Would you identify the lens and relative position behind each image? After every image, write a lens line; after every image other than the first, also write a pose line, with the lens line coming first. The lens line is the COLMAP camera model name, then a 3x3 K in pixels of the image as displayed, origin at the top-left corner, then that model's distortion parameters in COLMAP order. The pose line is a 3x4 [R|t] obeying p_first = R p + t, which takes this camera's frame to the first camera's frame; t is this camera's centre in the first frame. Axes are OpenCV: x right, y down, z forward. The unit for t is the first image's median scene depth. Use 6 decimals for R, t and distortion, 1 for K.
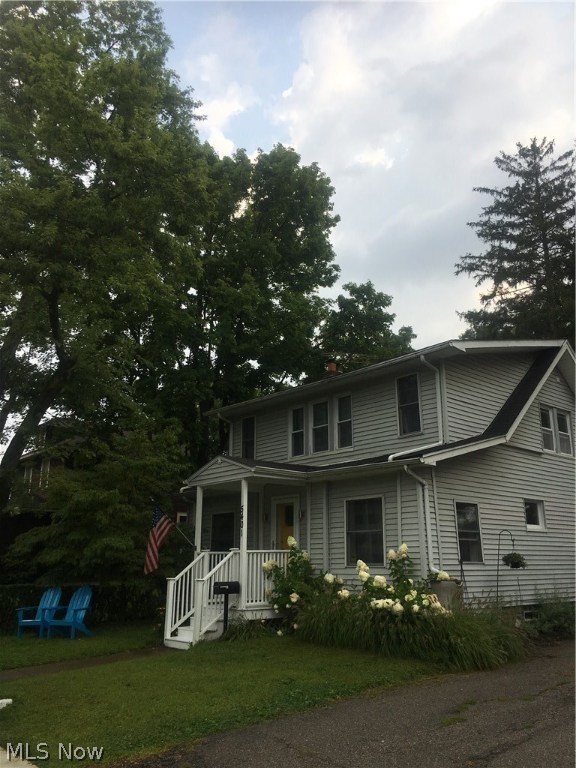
lens RADIAL K [[647.2, 0, 294.2], [0, 647.2, 383.1], [0, 0, 1]] dist [0.052480, -0.013547]
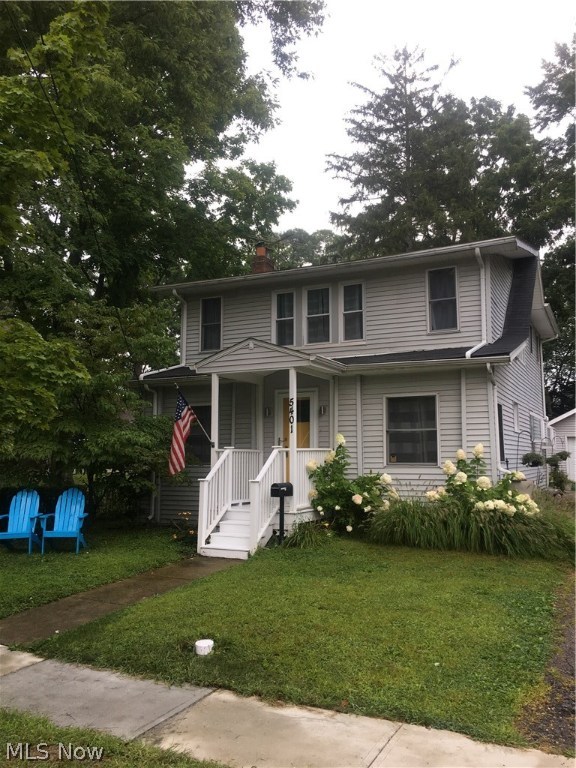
lens RADIAL K [[647.2, 0, 294.2], [0, 647.2, 383.1], [0, 0, 1]] dist [0.052480, -0.013547]
pose [[0.925333, 0.047602, 0.376155, -0.383099], [-0.105165, 0.985385, 0.134004, 0.050339], [-0.364279, -0.163557, 0.916815, 0.199207]]
